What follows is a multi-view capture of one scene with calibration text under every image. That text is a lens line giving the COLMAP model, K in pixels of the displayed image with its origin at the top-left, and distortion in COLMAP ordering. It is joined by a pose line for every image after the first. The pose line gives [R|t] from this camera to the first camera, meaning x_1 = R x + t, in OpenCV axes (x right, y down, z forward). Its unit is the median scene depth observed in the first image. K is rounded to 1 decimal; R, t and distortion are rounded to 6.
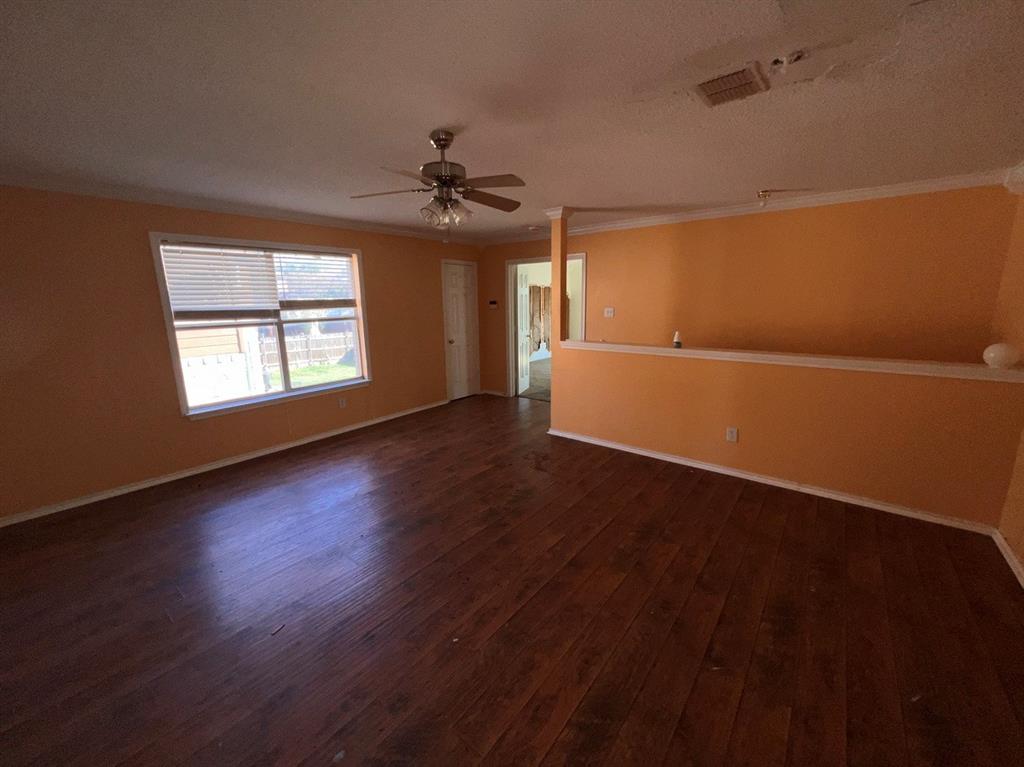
lens RADIAL K [[409.6, 0, 511.3], [0, 409.6, 385.4], [0, 0, 1]] dist [-0.003520, 0.000847]
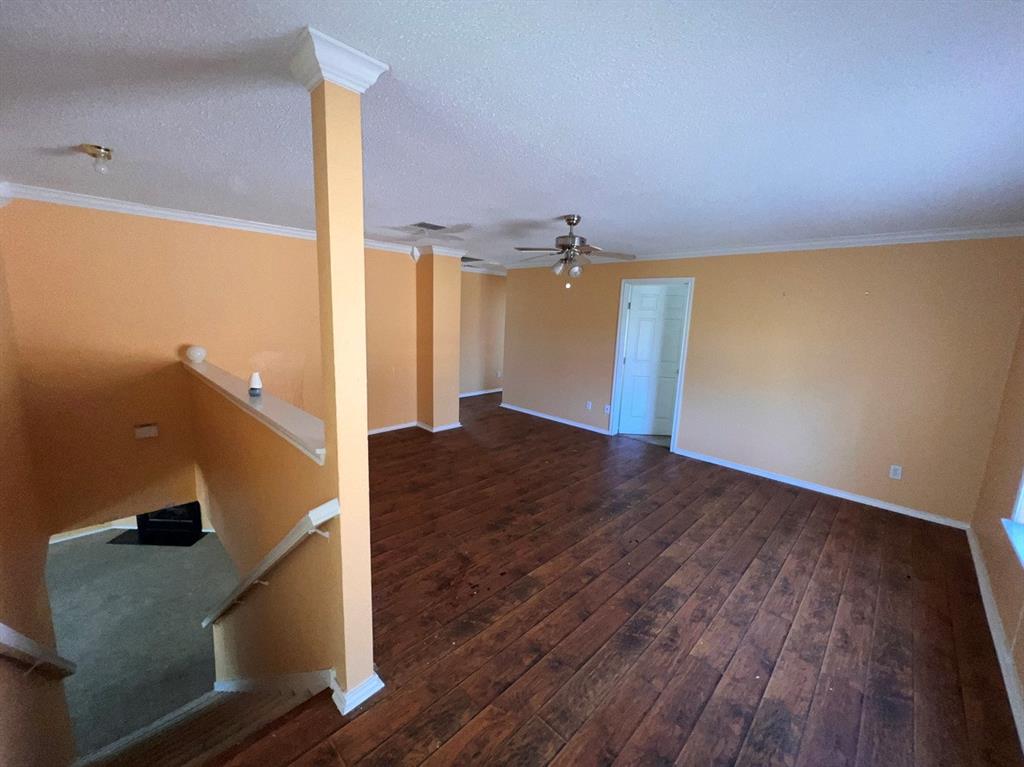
lens RADIAL K [[409.6, 0, 512.1], [0, 409.6, 382.6], [0, 0, 1]] dist [-0.003520, 0.000847]
pose [[-0.994850, -0.039649, 0.093282, -0.076952], [-0.003035, 0.931555, 0.363588, -0.395322], [-0.101313, 0.361432, -0.926878, 1.743004]]
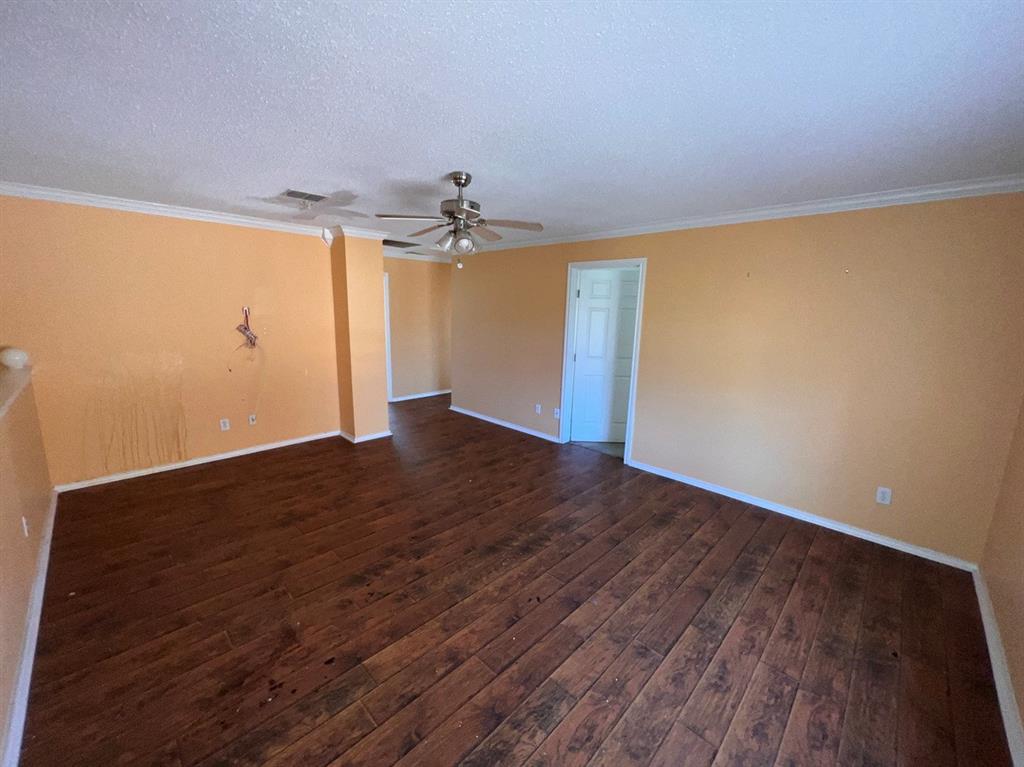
lens RADIAL K [[409.6, 0, 511.0], [0, 409.6, 383.1], [0, 0, 1]] dist [-0.003520, 0.000847]
pose [[-0.994954, -0.028755, 0.096123, -0.291834], [0.009661, 0.926140, 0.377057, -0.336837], [-0.099866, 0.376083, -0.921189, 1.503695]]
